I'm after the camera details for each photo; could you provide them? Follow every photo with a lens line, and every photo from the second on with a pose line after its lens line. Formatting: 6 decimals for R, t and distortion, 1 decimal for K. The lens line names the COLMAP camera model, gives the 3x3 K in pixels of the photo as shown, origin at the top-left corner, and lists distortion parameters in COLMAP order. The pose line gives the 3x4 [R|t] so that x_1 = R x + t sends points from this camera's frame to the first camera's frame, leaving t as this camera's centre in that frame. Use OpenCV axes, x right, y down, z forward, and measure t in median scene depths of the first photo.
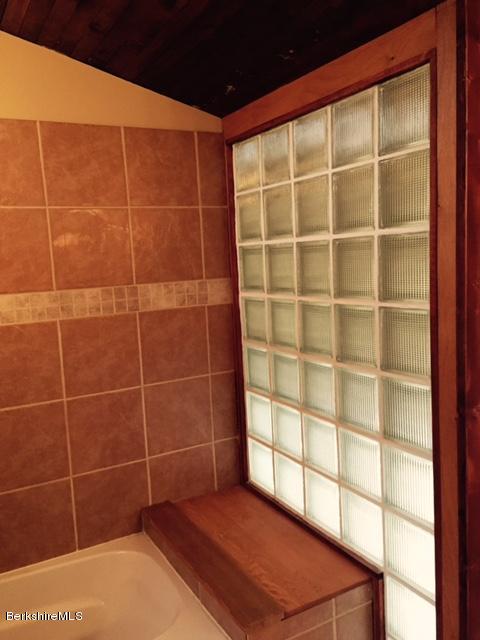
lens RADIAL K [[540.7, 0, 240.0], [0, 540.7, 320.0], [0, 0, 1]] dist [0.006792, -0.006312]
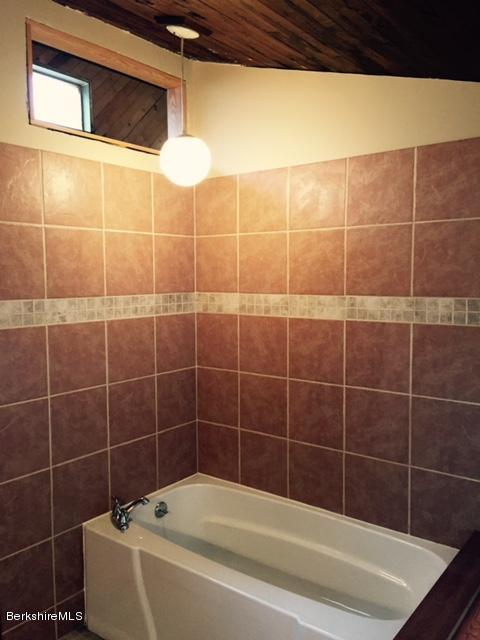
lens RADIAL K [[540.7, 0, 240.0], [0, 540.7, 320.0], [0, 0, 1]] dist [0.006792, -0.006312]
pose [[0.376898, 0.121879, -0.918201, 0.549958], [-0.120307, 0.989349, 0.081940, -0.054688], [0.918409, 0.079583, 0.387547, 0.239343]]
